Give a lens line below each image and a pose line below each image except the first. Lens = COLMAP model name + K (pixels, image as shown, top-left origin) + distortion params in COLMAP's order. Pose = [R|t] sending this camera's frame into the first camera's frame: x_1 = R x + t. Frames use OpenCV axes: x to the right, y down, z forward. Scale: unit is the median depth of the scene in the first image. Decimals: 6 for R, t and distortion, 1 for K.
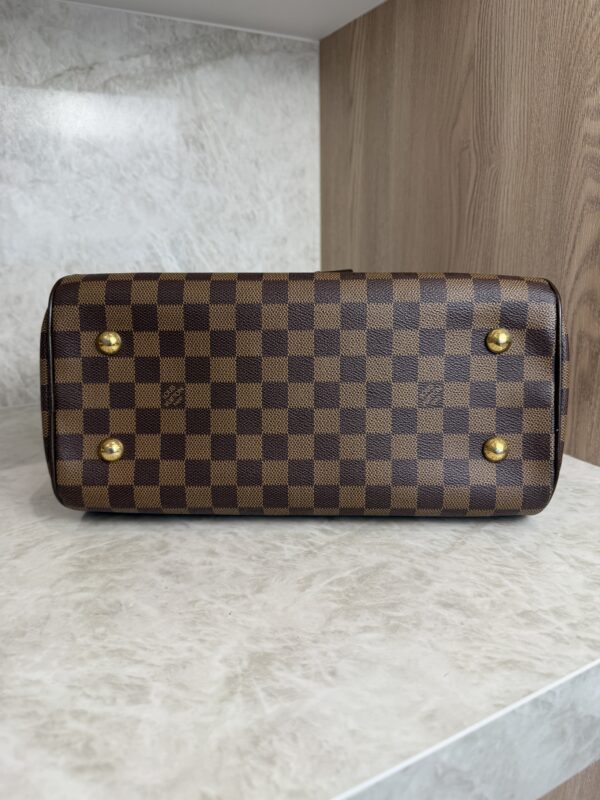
lens RADIAL K [[586.3, 0, 299.5], [0, 586.3, 401.8], [0, 0, 1]] dist [-0.017775, 0.000563]
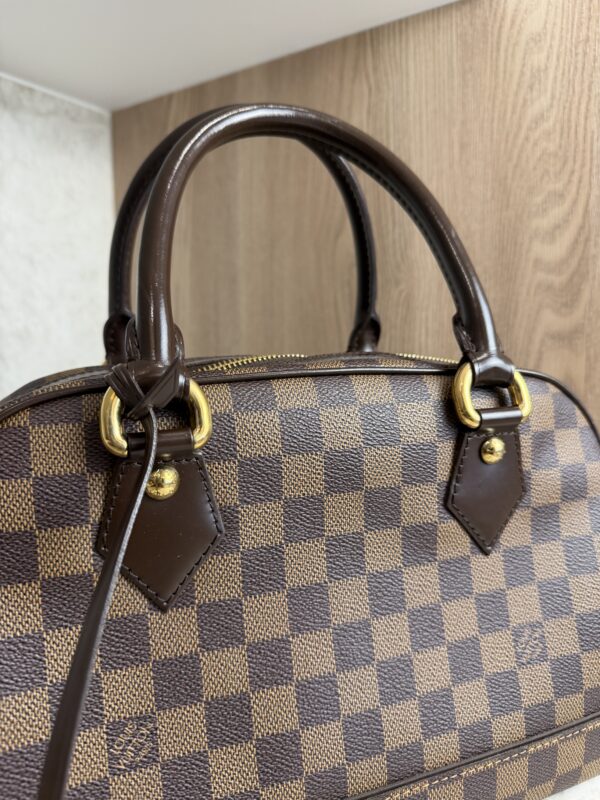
lens RADIAL K [[586.1, 0, 305.1], [0, 586.1, 401.9], [0, 0, 1]] dist [0.000089, -0.042710]
pose [[0.873720, -0.047192, 0.484135, -0.224248], [0.123348, 0.984247, -0.126665, -0.197516], [-0.470530, 0.170387, 0.865777, 0.475030]]
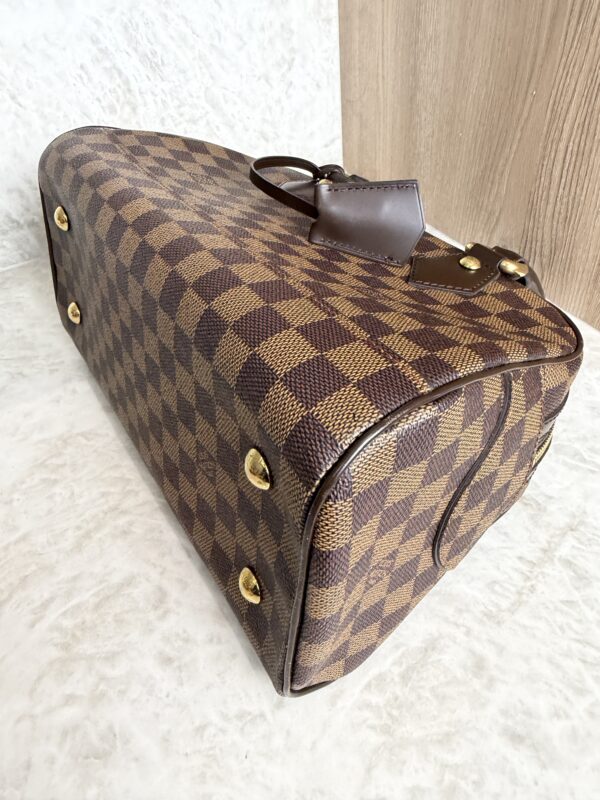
lens RADIAL K [[574.9, 0, 298.3], [0, 574.9, 359.4], [0, 0, 1]] dist [-0.003584, 0.005369]
pose [[0.998095, -0.039561, -0.047338, 0.009508], [0.056090, 0.901422, 0.429292, -0.324789], [0.025688, -0.431130, 0.901924, 0.348848]]
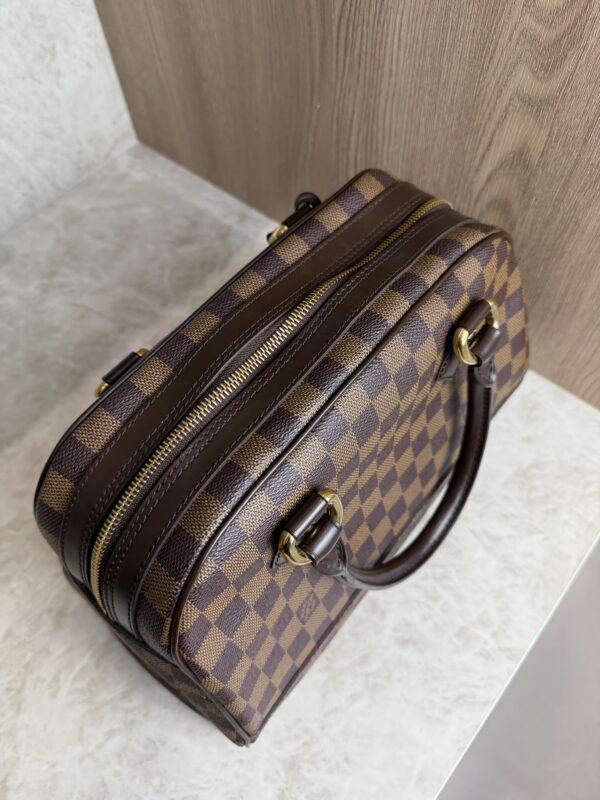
lens RADIAL K [[594.8, 0, 298.5], [0, 594.8, 403.6], [0, 0, 1]] dist [-0.049640, 0.021880]
pose [[0.932244, -0.324825, 0.159403, 0.001863], [0.121656, 0.696287, 0.707379, -0.652381], [-0.340764, -0.640058, 0.688626, 0.362796]]
